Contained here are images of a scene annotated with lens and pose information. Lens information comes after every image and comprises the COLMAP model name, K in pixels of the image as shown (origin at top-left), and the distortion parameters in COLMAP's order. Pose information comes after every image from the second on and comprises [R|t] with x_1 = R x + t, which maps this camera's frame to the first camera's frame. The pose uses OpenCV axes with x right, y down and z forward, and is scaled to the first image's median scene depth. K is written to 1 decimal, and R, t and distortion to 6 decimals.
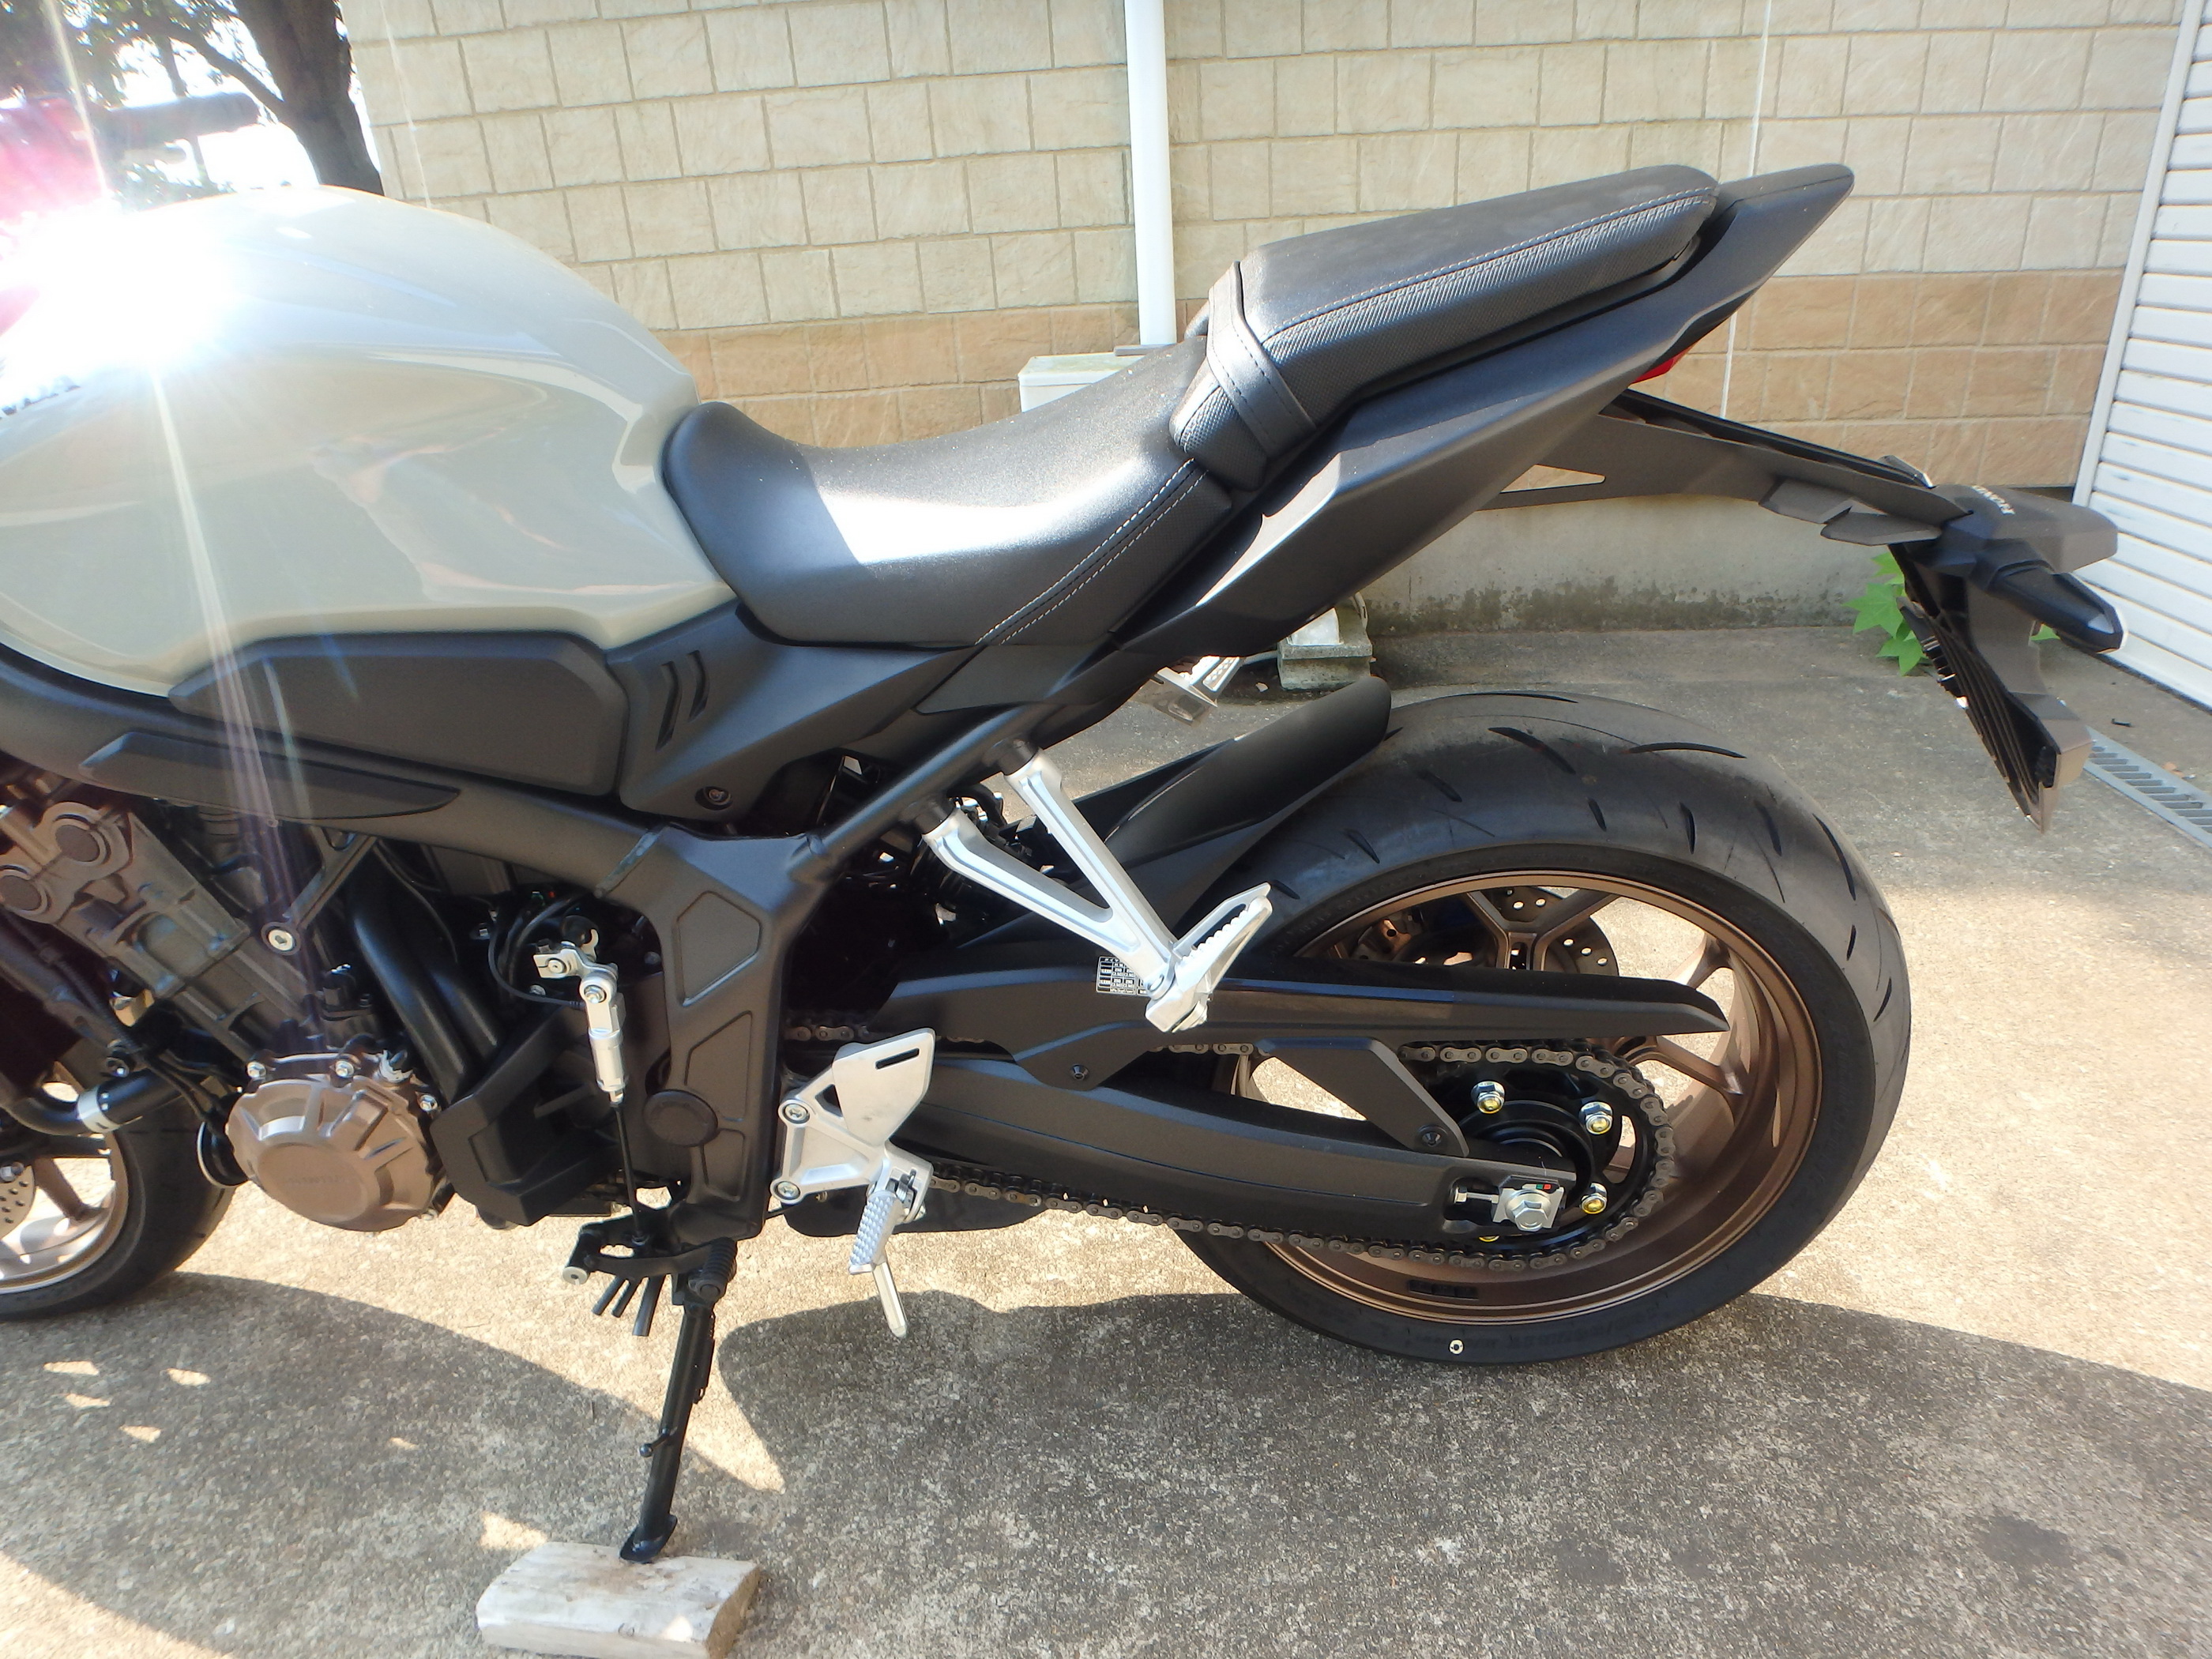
lens RADIAL K [[1388.1, 0, 1169.9], [0, 1388.1, 826.3], [0, 0, 1]] dist [-0.044211, 0.013142]
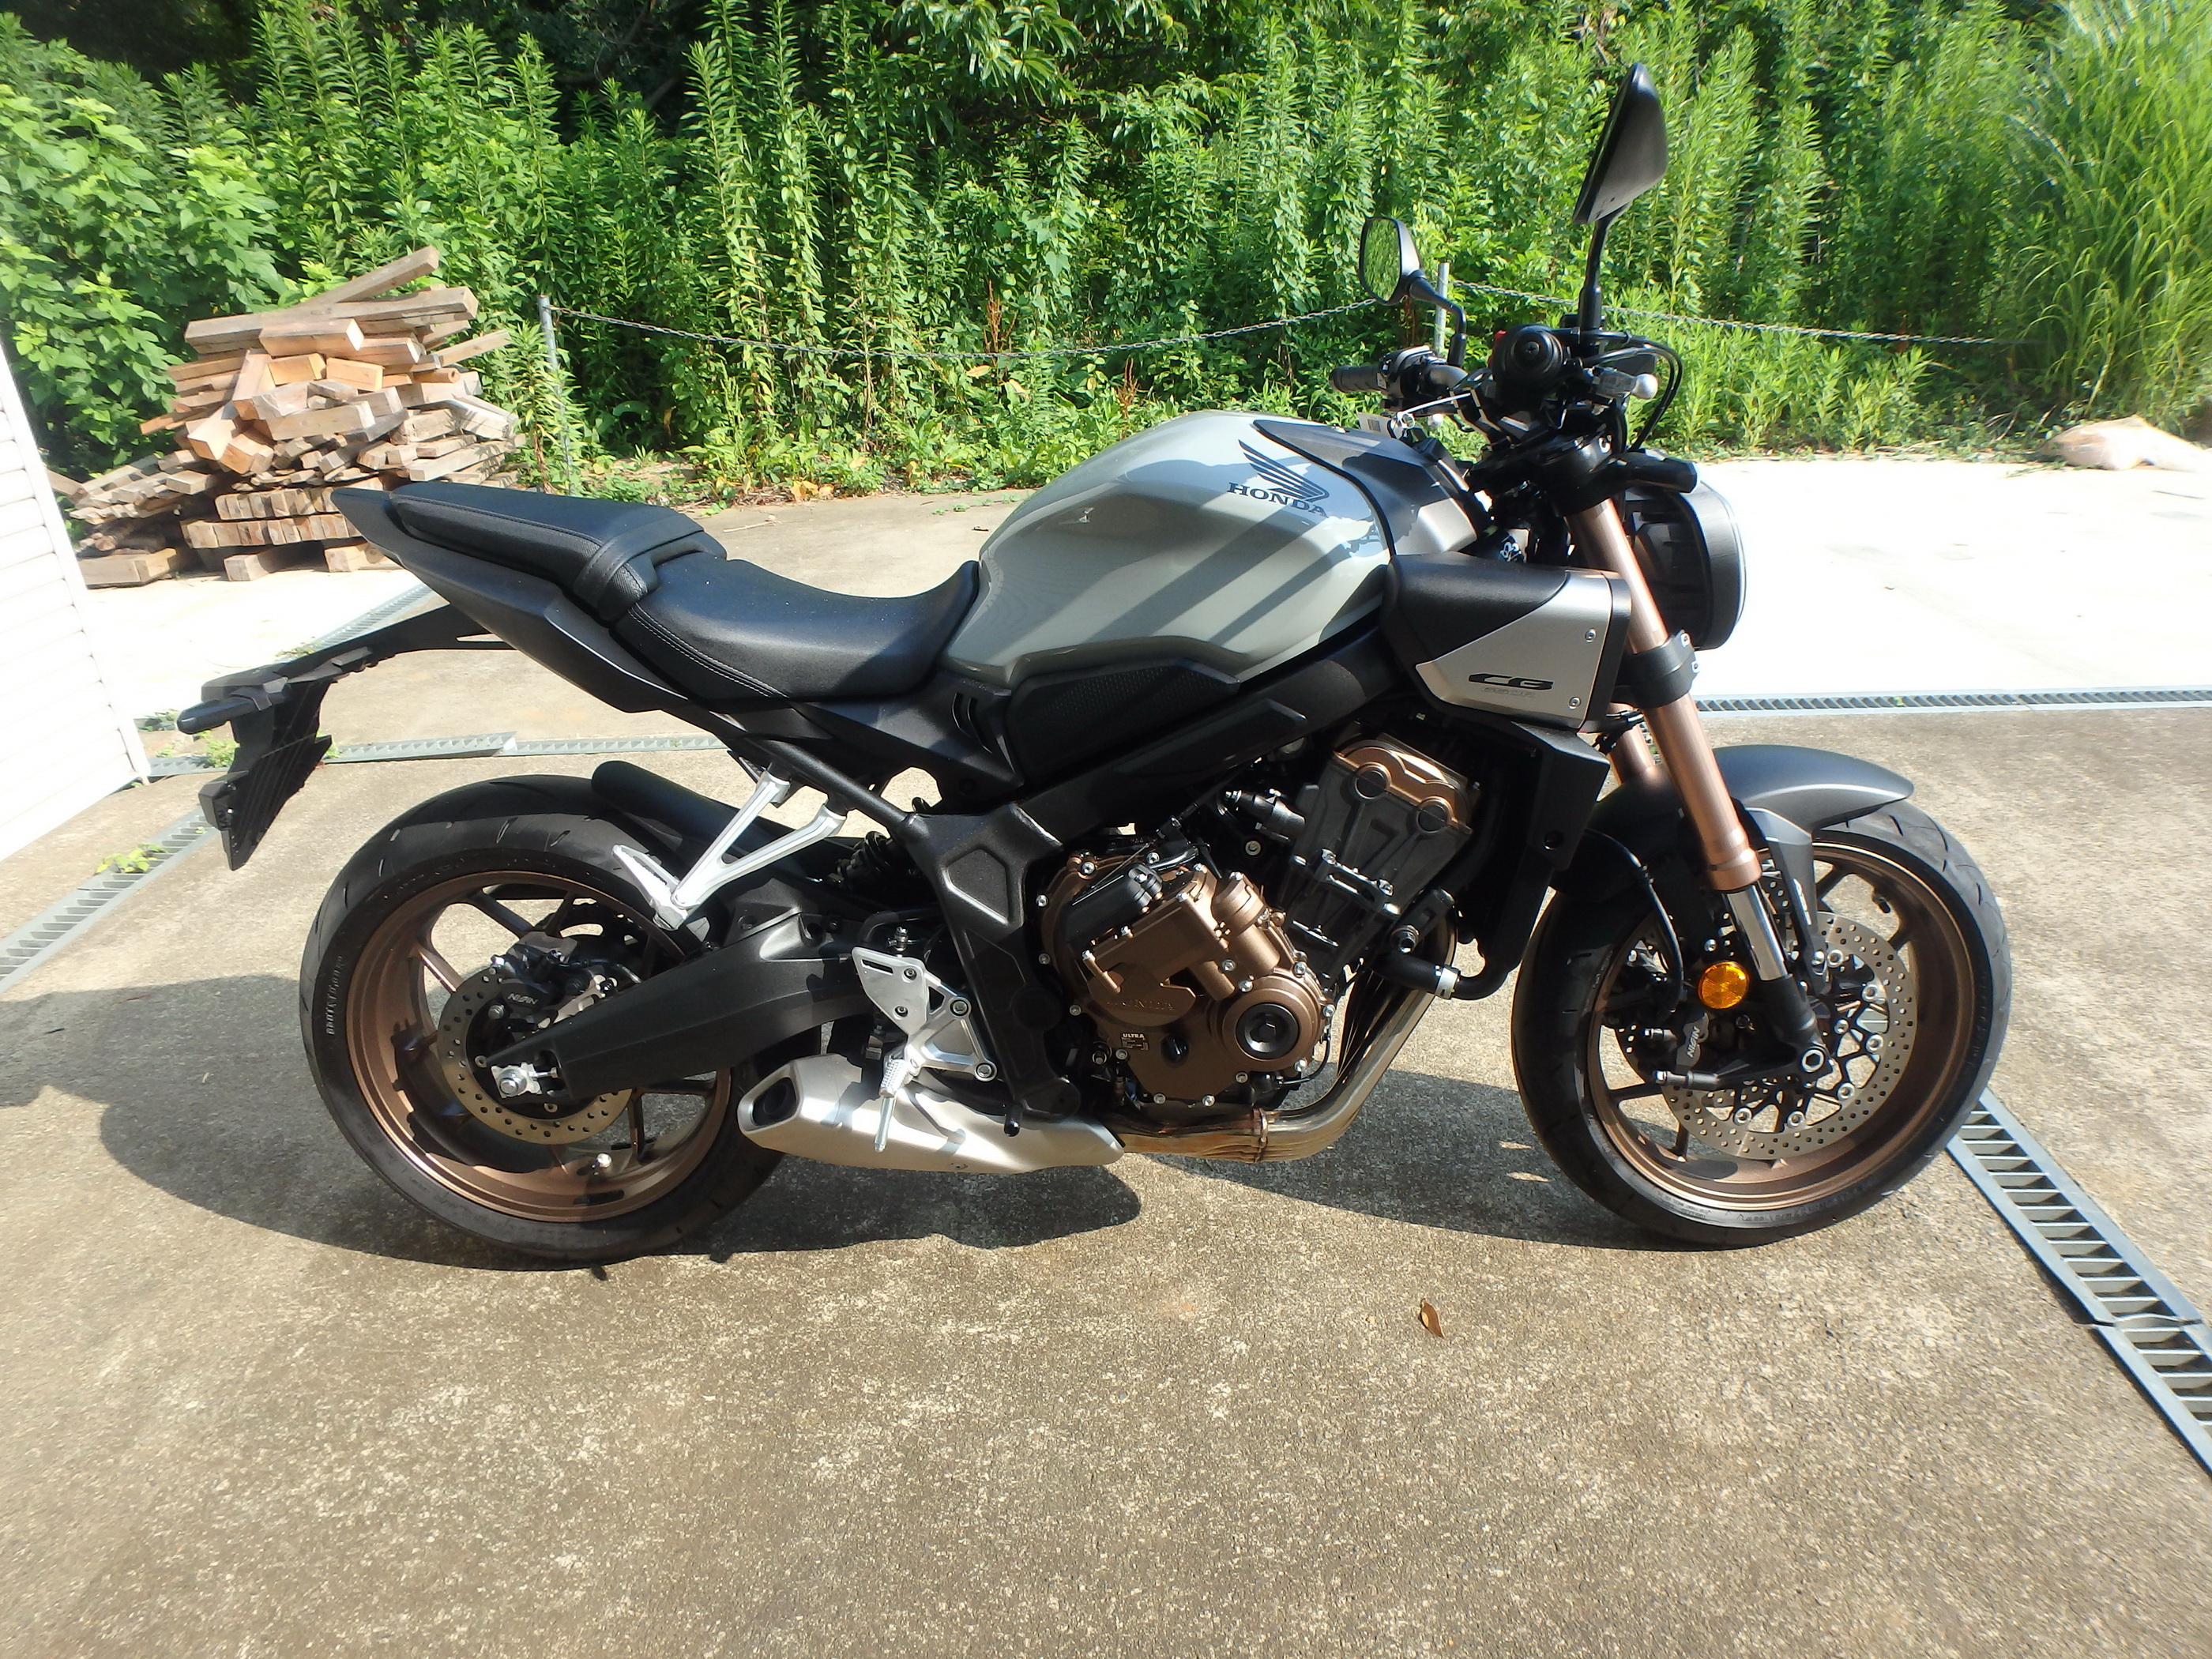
lens RADIAL K [[1388.1, 0, 1108.1], [0, 1388.1, 802.9], [0, 0, 1]] dist [-0.044211, 0.013142]
pose [[-0.995176, 0.097347, 0.012205, -0.362029], [0.073078, 0.652506, 0.754252, -0.996916], [0.065460, 0.751505, -0.656472, 1.683174]]
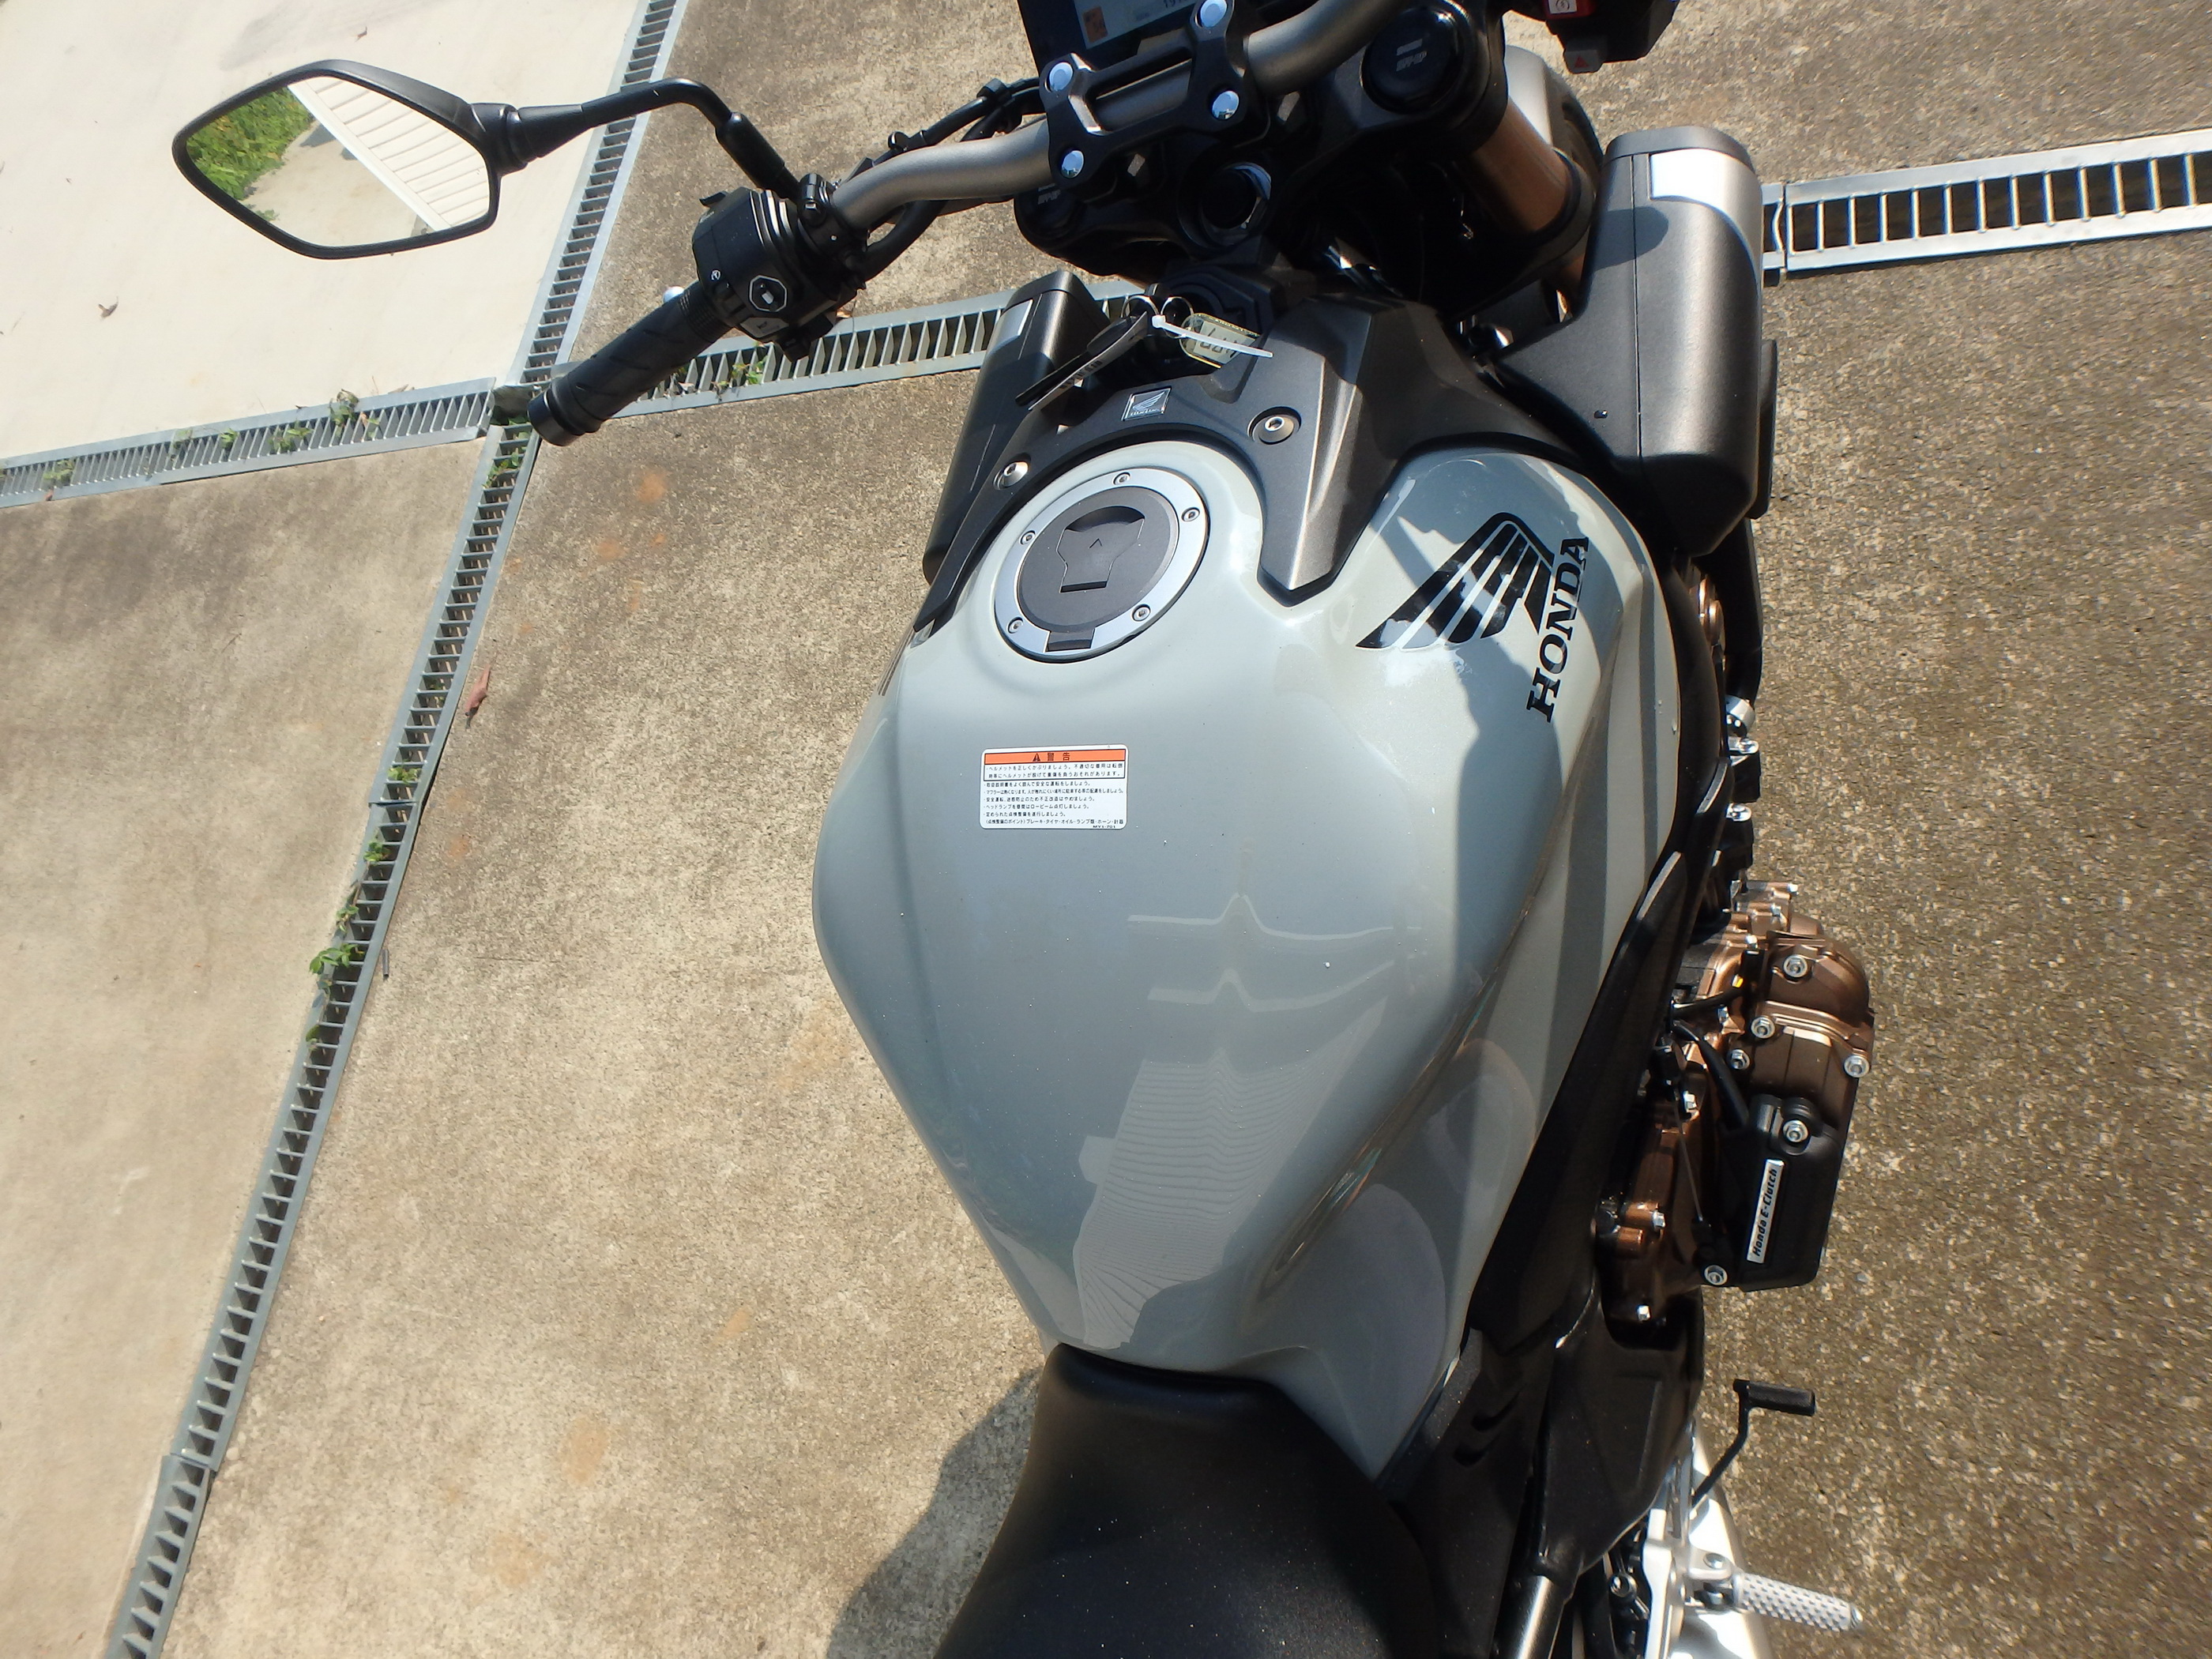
lens RADIAL K [[1388.1, 0, 1094.0], [0, 1388.1, 804.5], [0, 0, 1]] dist [-0.044211, 0.013142]
pose [[-0.095005, 0.956447, -0.276015, -0.311468], [-0.016636, 0.275705, 0.961098, -0.751781], [0.995338, 0.095901, -0.010282, 0.692297]]
